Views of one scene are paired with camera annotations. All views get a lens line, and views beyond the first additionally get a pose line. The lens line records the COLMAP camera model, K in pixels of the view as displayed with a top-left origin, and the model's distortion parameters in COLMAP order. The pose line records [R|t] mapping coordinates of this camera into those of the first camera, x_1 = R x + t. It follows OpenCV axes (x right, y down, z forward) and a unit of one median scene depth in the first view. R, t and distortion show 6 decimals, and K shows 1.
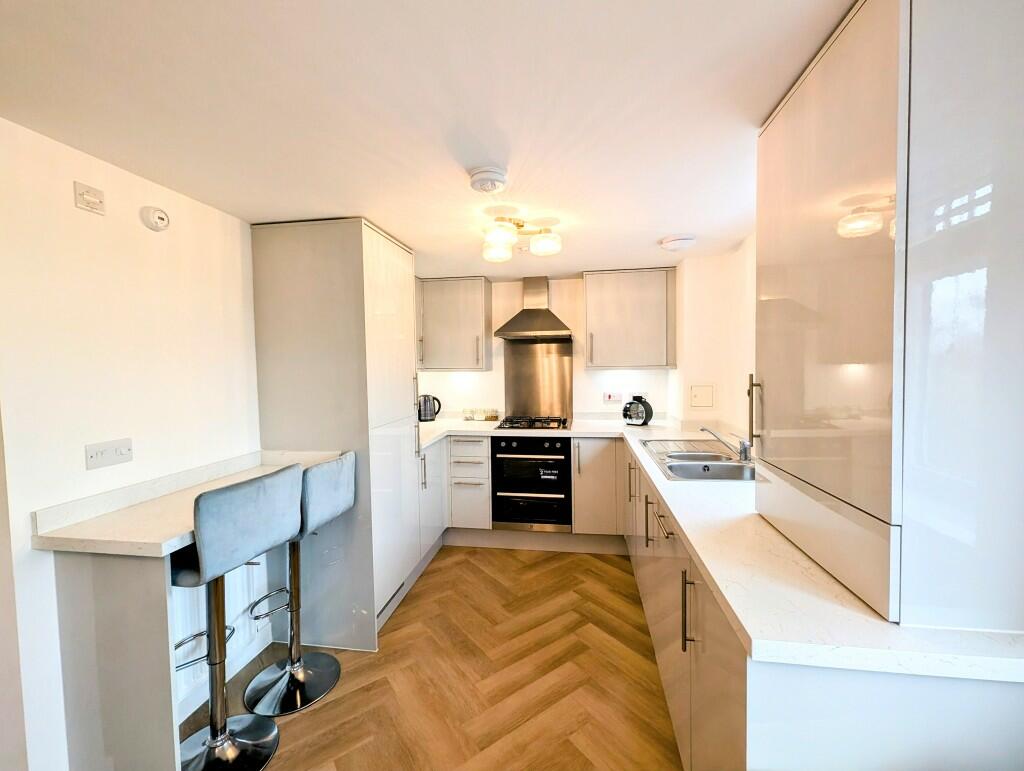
lens RADIAL K [[419.8, 0, 512.0], [0, 419.8, 385.5], [0, 0, 1]] dist [-0.000408, -0.000081]
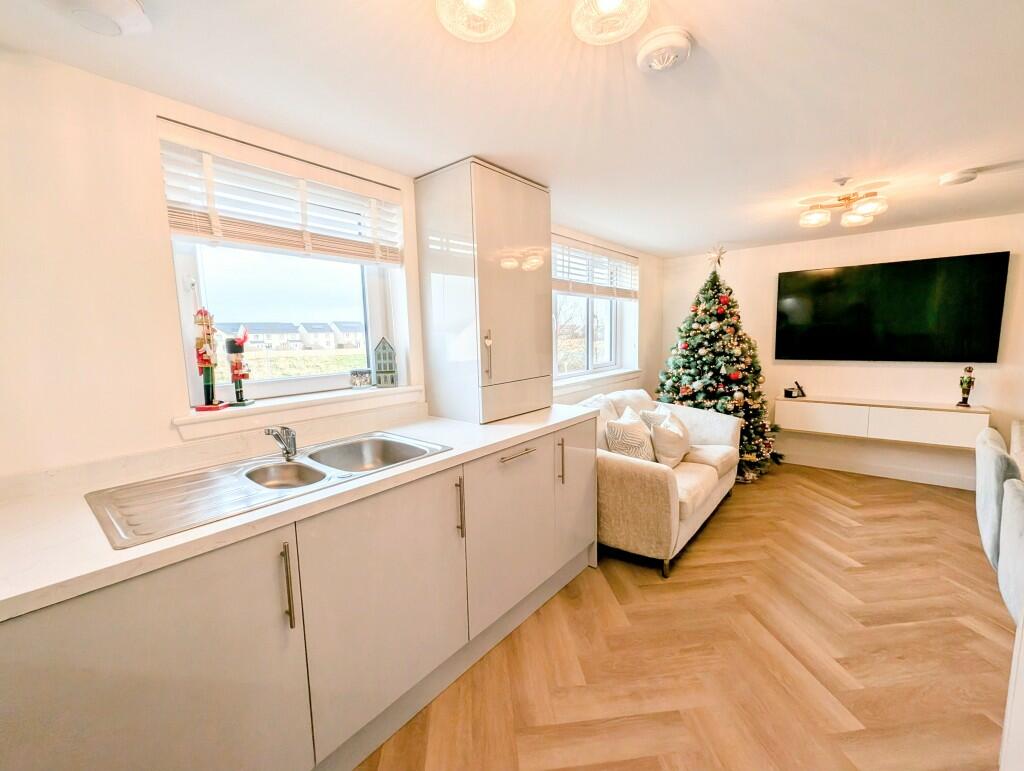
lens RADIAL K [[419.8, 0, 512.0], [0, 419.8, 385.5], [0, 0, 1]] dist [-0.000408, -0.000081]
pose [[-0.862607, -0.022162, 0.505389, -0.199232], [0.062530, 0.986707, 0.149996, -0.038641], [-0.501995, 0.160989, -0.849755, 1.747473]]
